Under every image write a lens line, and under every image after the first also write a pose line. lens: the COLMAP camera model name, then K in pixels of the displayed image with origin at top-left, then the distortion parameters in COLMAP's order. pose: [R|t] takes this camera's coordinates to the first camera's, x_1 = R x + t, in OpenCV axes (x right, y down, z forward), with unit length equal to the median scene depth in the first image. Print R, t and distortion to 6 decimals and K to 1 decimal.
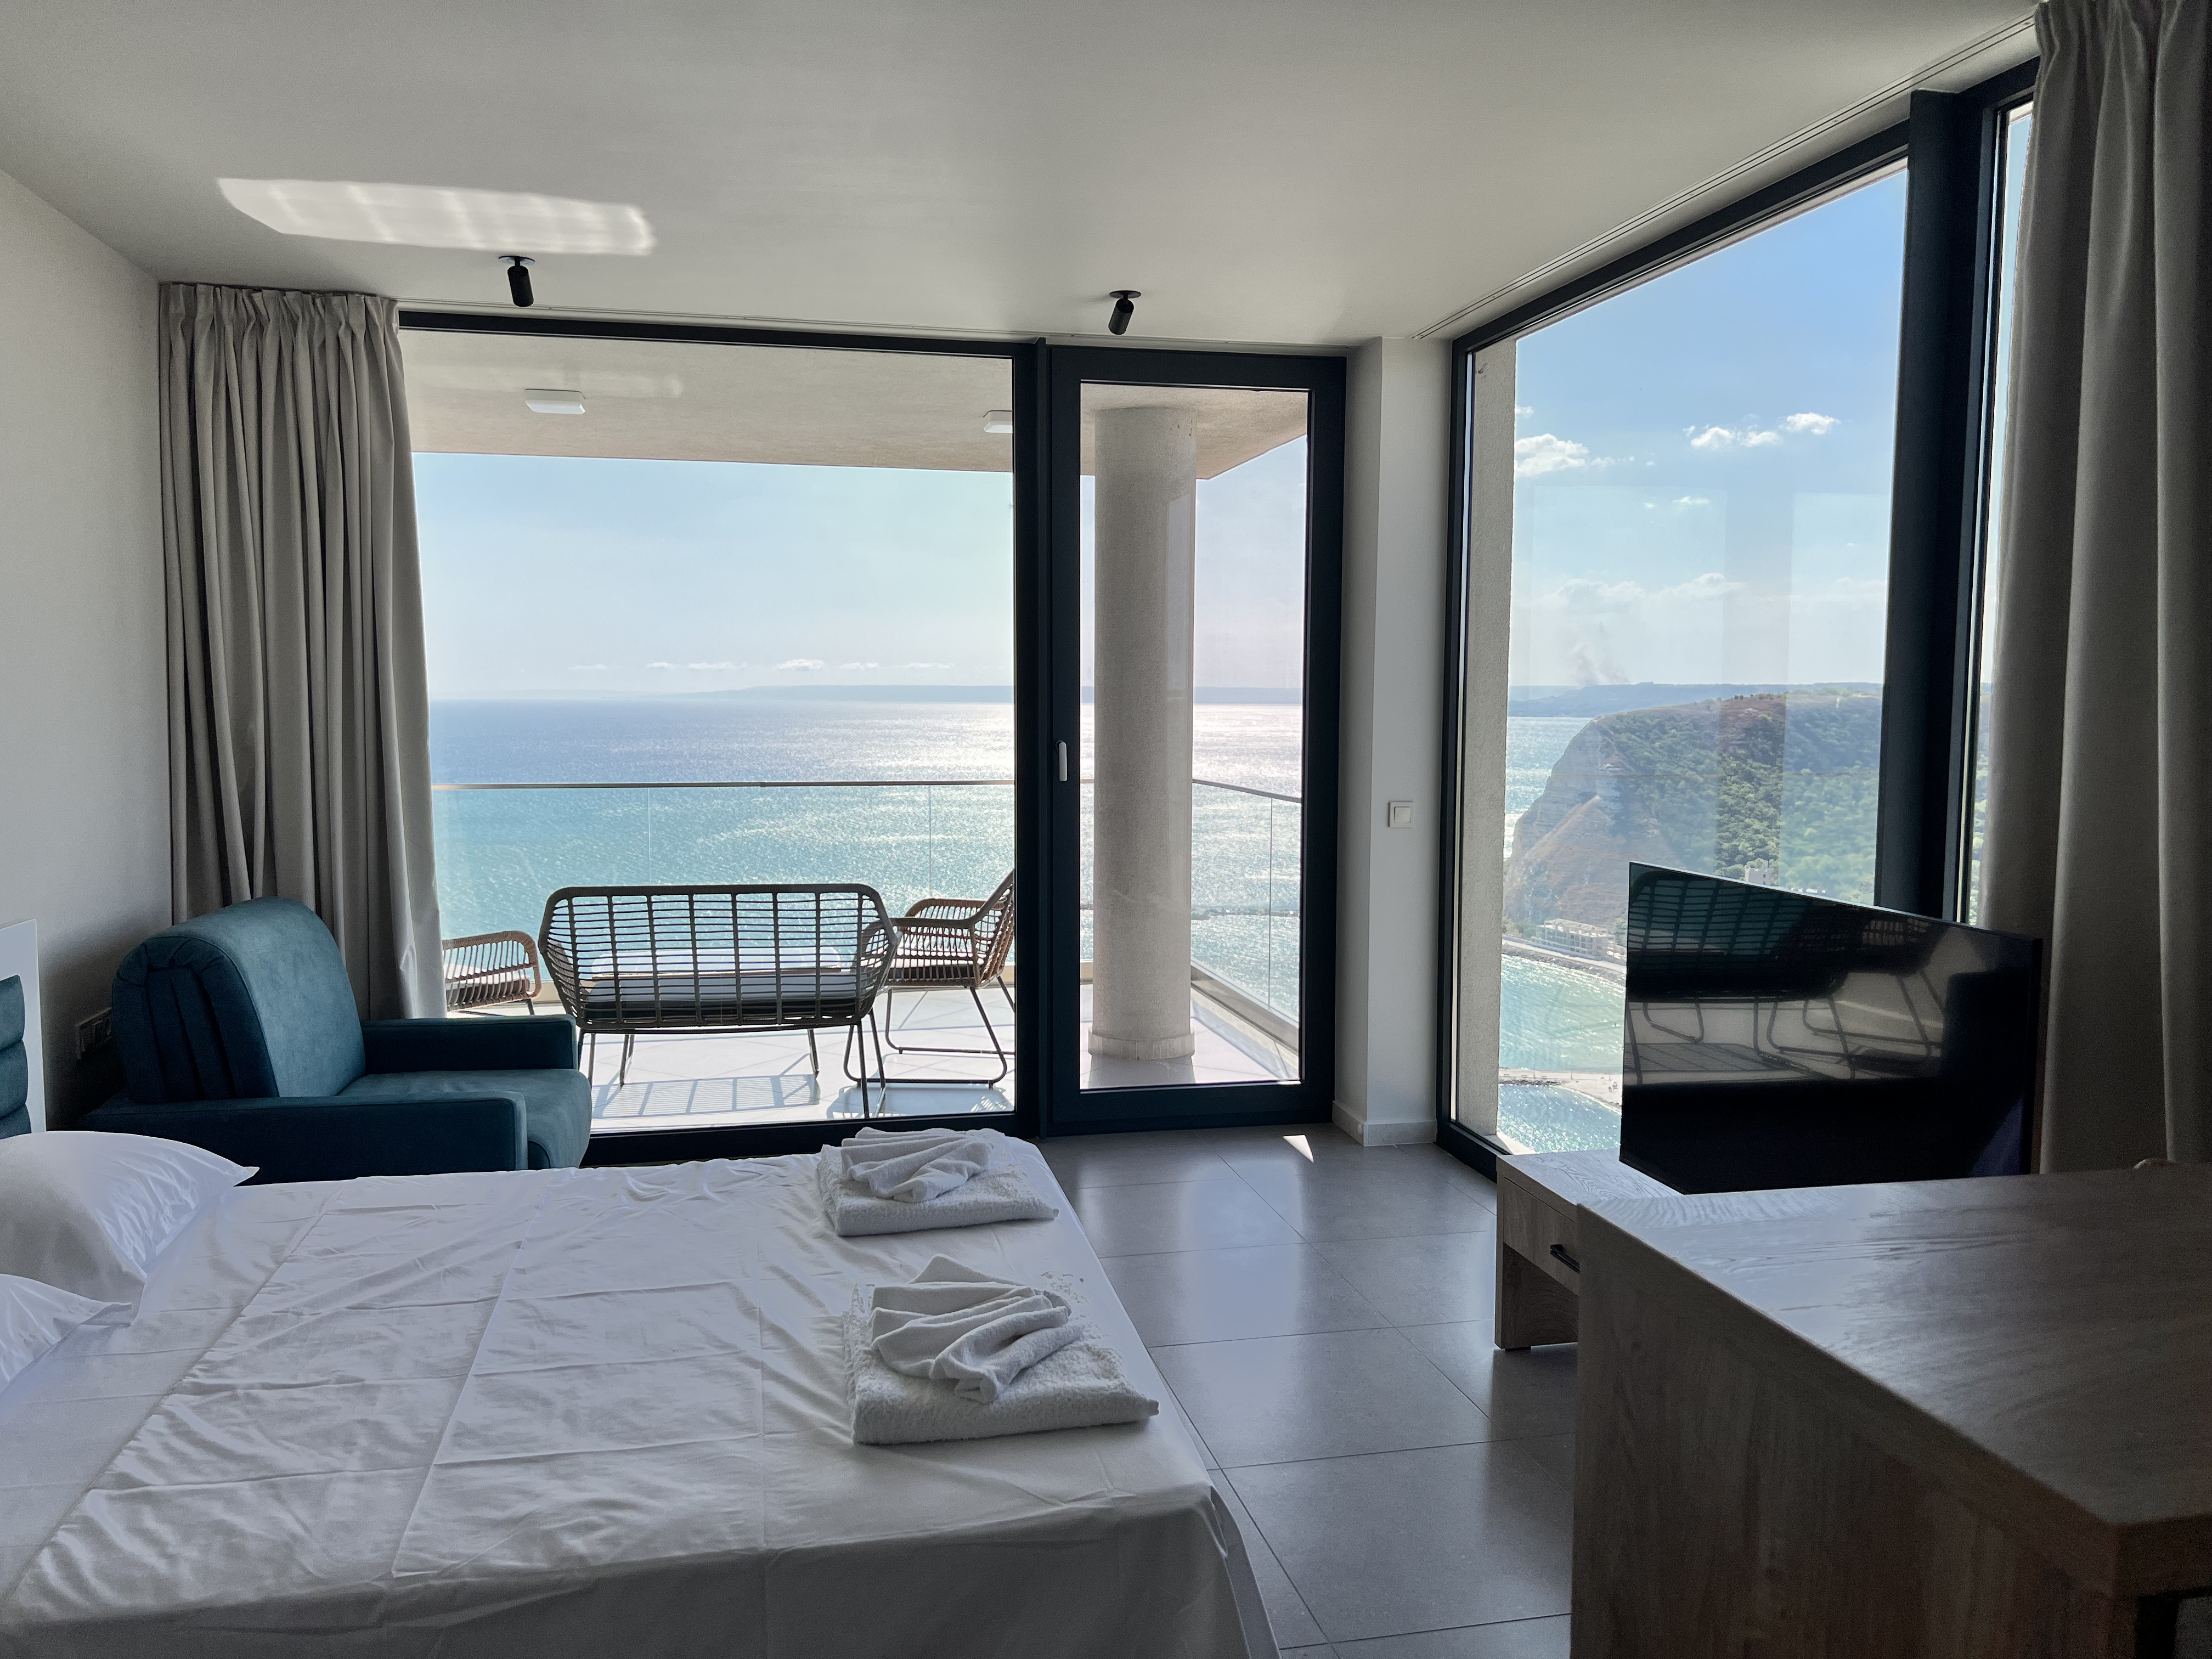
lens RADIAL K [[1682.9, 0, 1102.2], [0, 1682.9, 829.4], [0, 0, 1]] dist [0.040163, -0.041220]
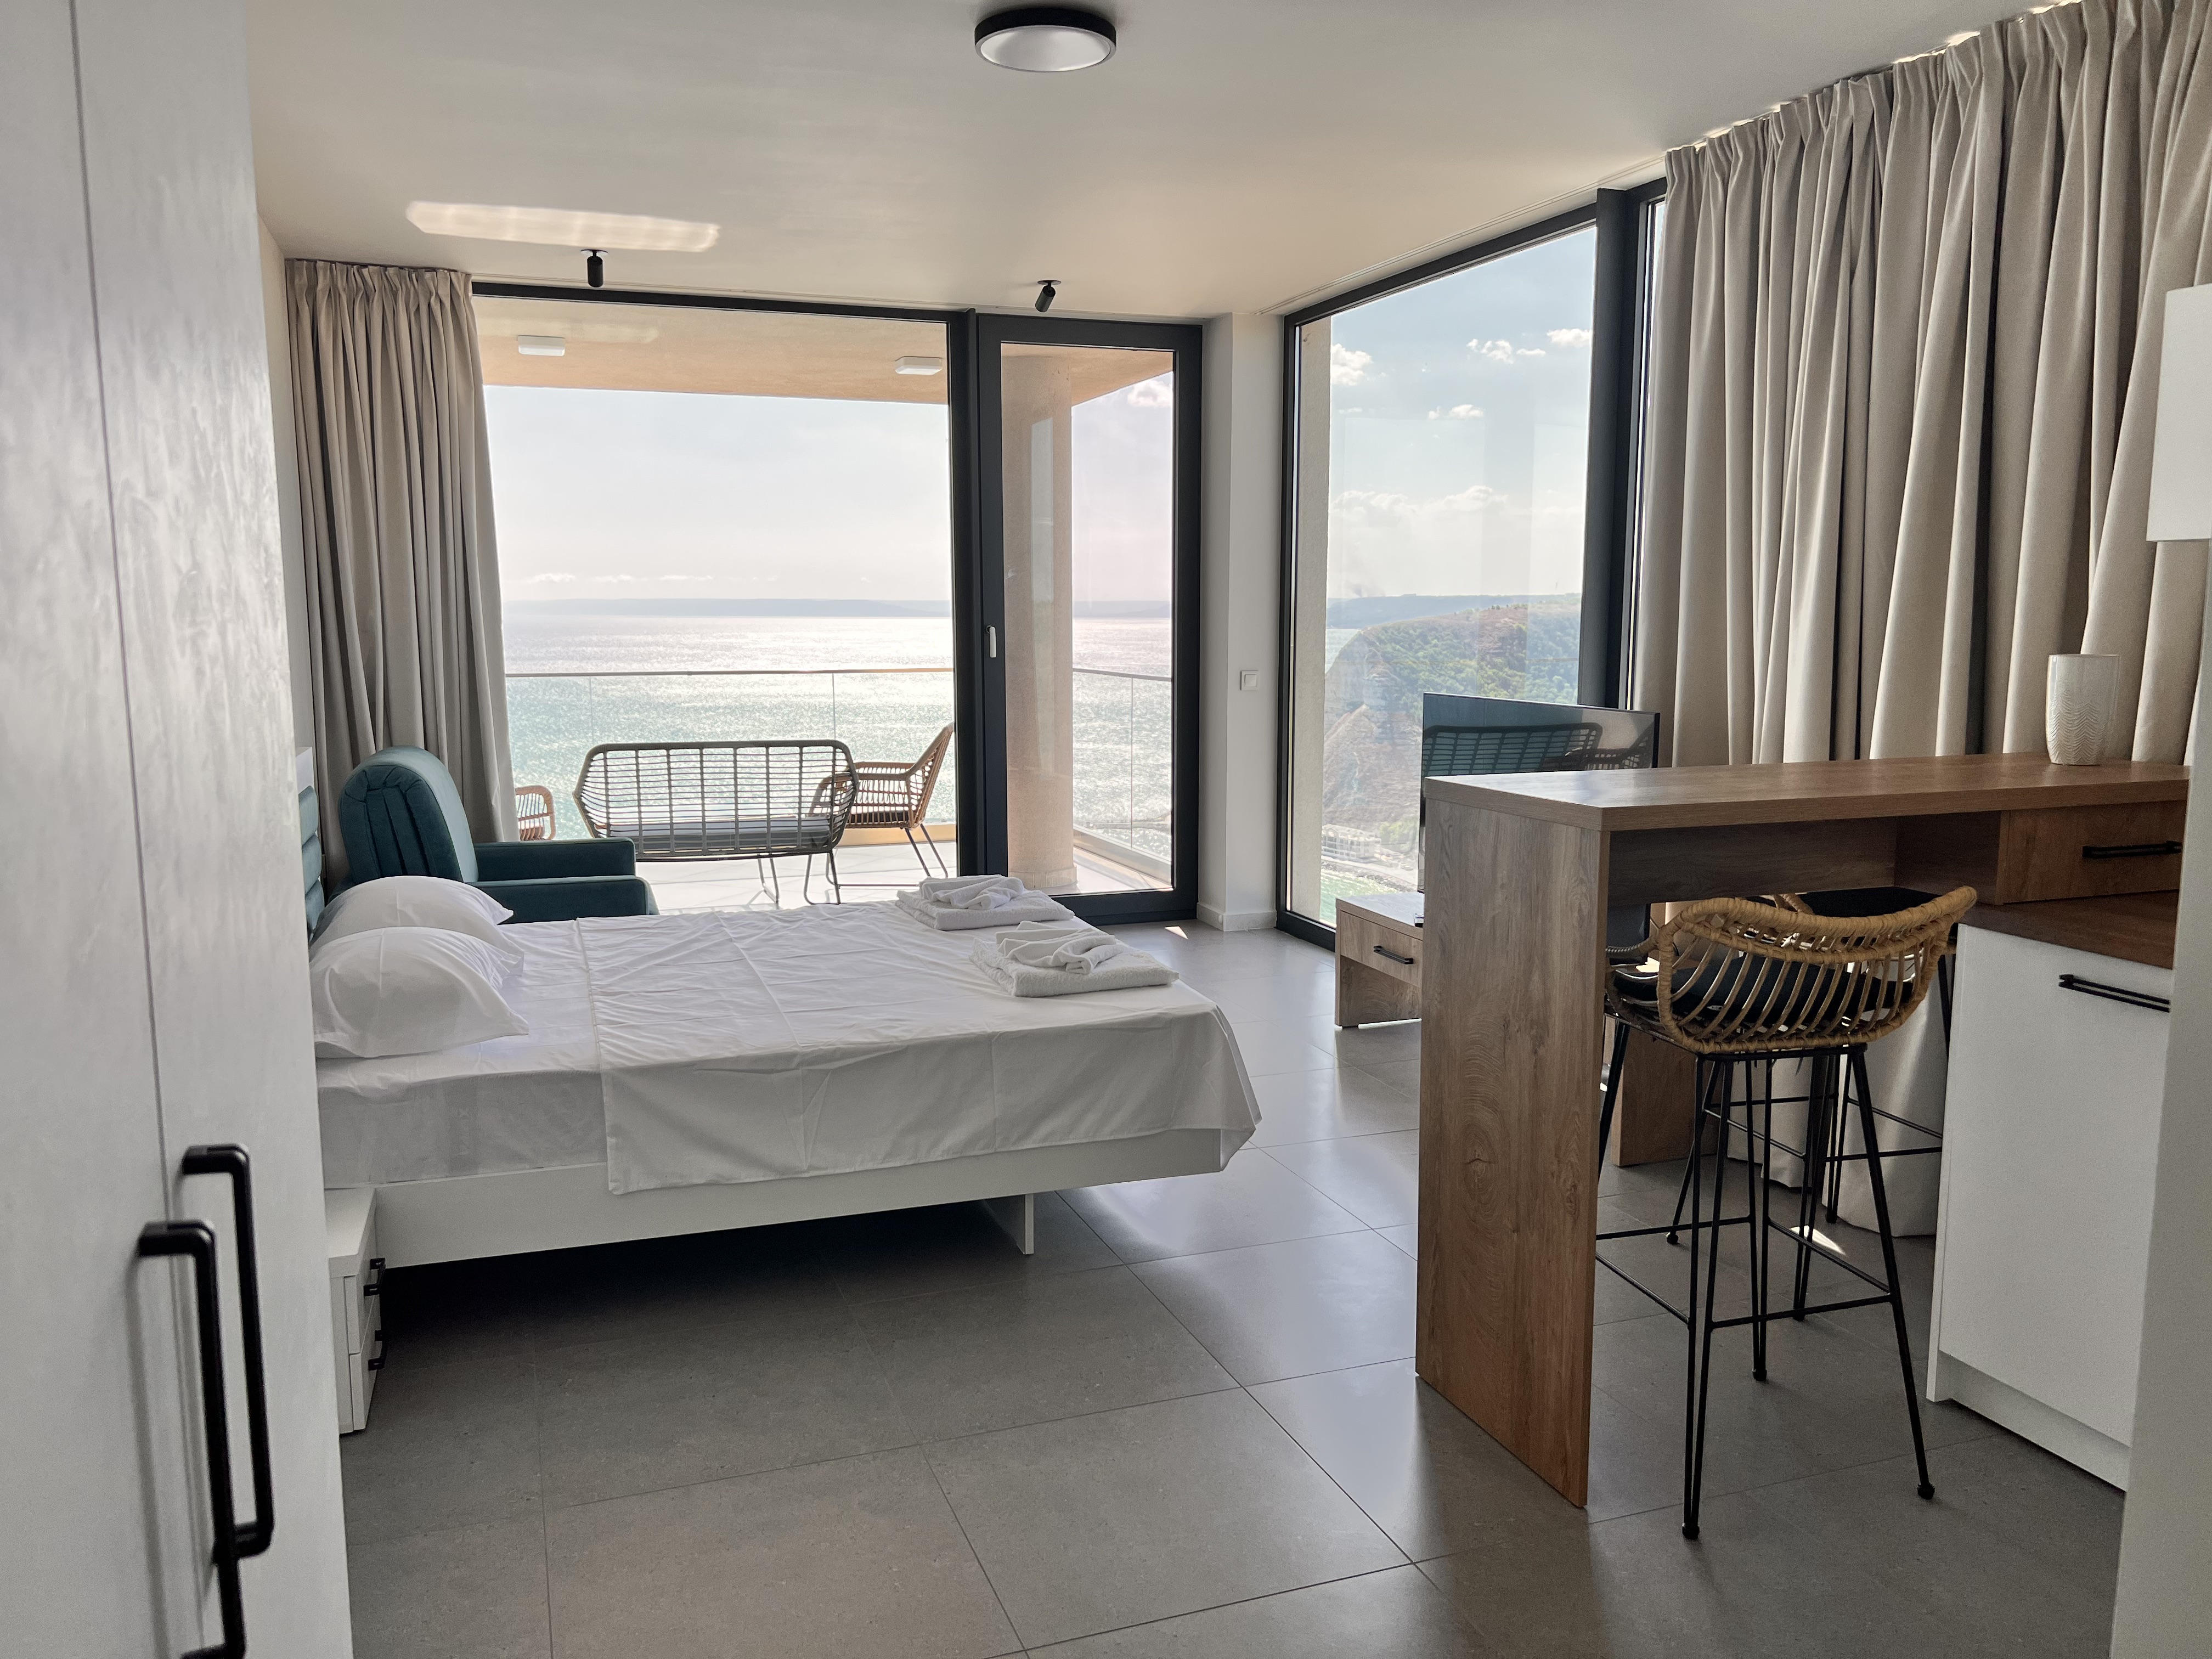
lens RADIAL K [[1682.9, 0, 1111.6], [0, 1682.9, 847.2], [0, 0, 1]] dist [0.040163, -0.041220]
pose [[0.990534, -0.026159, 0.134755, -0.114550], [0.017959, 0.997932, 0.061714, 0.040472], [-0.136091, -0.058710, 0.988955, -0.308465]]
